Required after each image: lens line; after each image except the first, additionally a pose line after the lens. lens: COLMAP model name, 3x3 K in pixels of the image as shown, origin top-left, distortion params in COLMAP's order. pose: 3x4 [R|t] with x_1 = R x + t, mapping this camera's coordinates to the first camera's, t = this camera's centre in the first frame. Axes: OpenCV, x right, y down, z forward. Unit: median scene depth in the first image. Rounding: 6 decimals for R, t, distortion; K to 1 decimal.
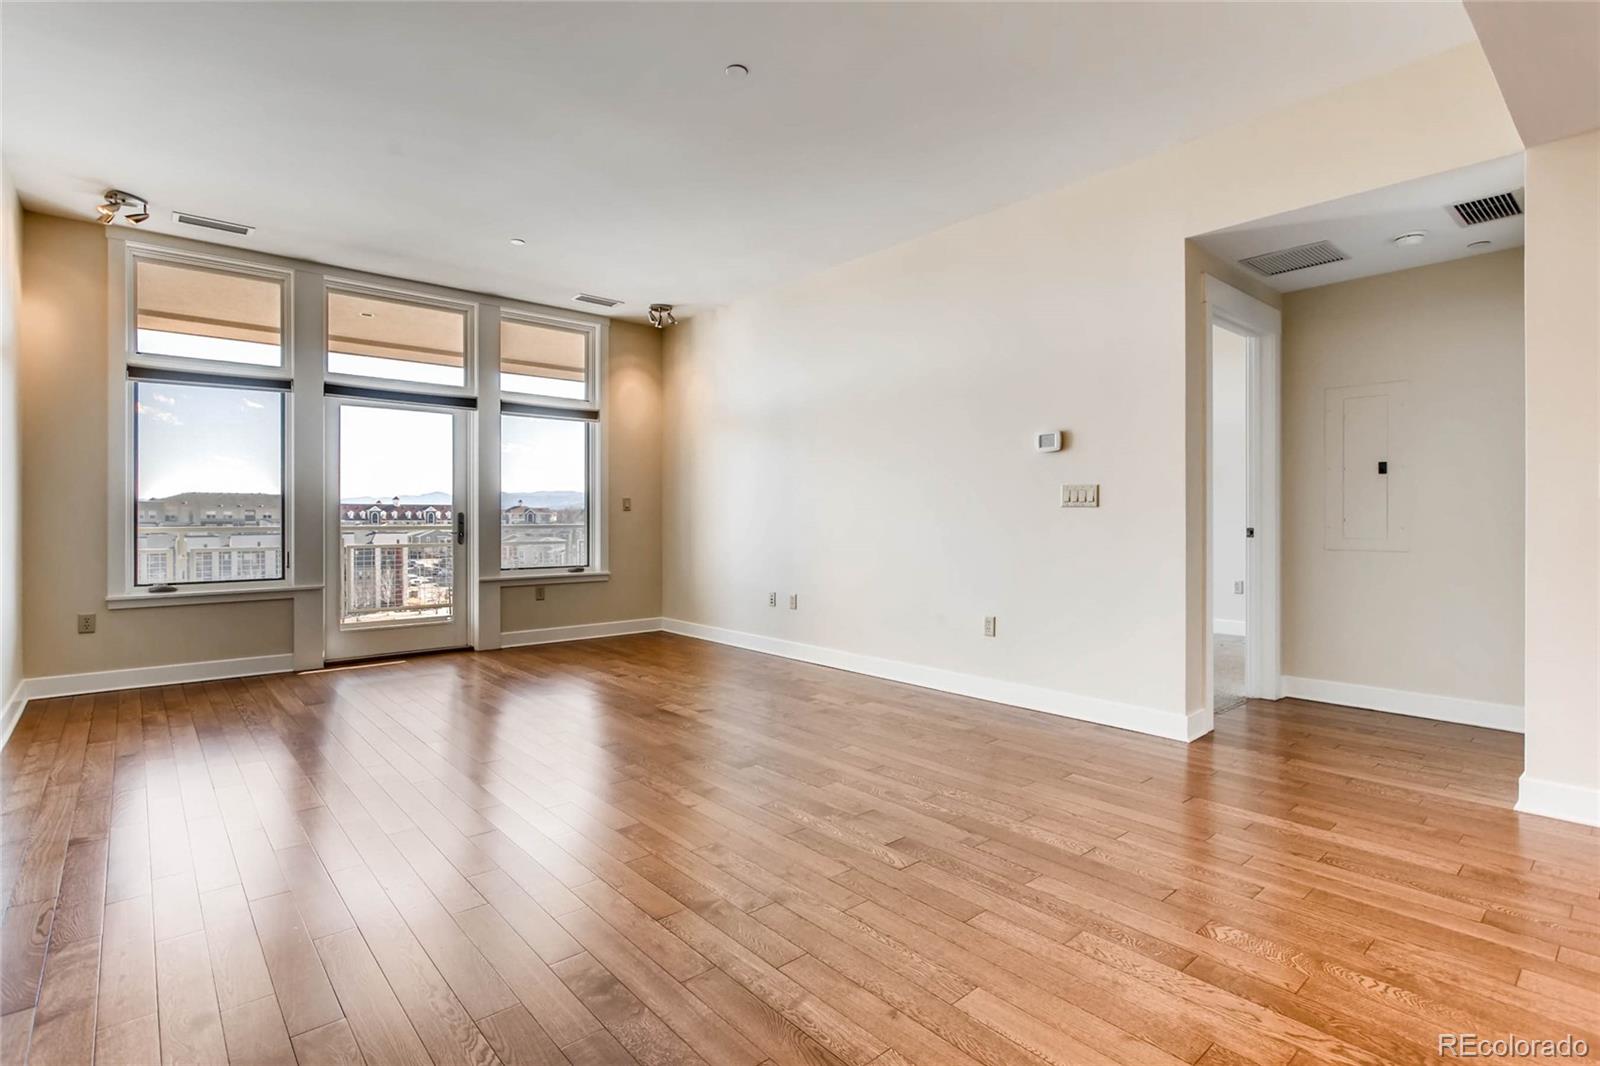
lens RADIAL K [[771.1, 0, 802.6], [0, 771.1, 519.5], [0, 0, 1]] dist [-0.012611, 0.007121]
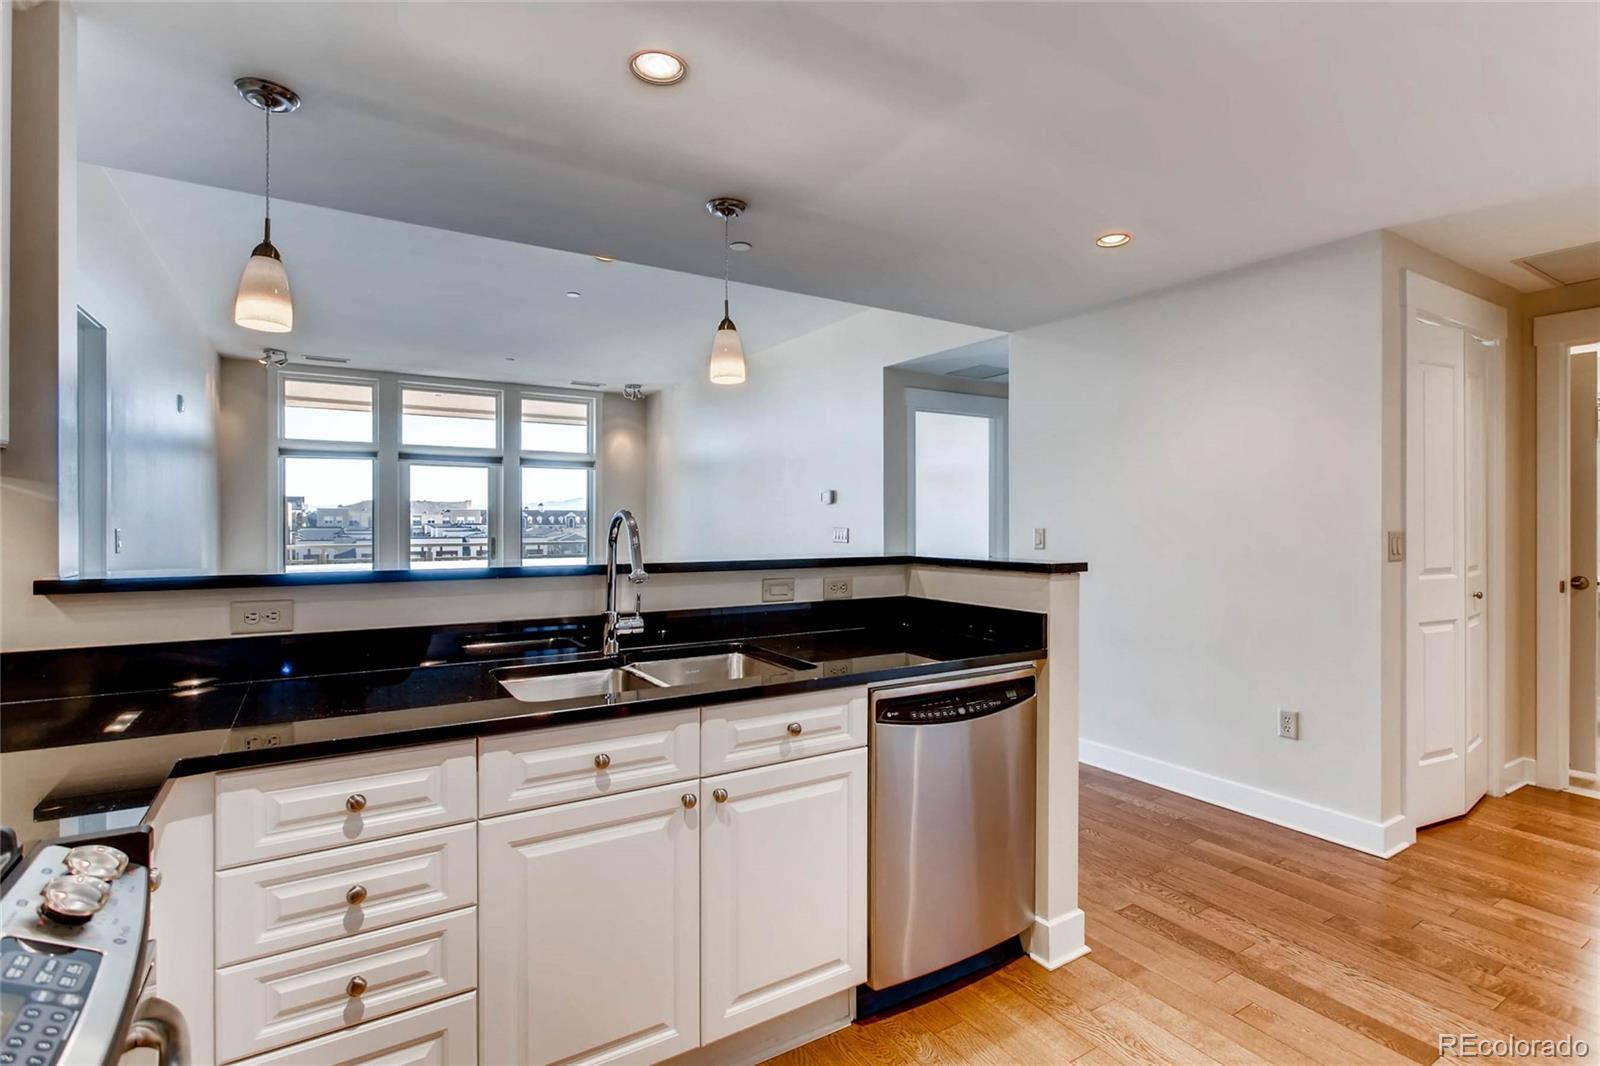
lens RADIAL K [[771.1, 0, 802.6], [0, 771.1, 519.5], [0, 0, 1]] dist [-0.012611, 0.007121]
pose [[0.987192, -0.001727, -0.159527, 0.345008], [0.000872, 0.999985, -0.005433, -0.034536], [0.159533, 0.005224, 0.987179, -0.306924]]
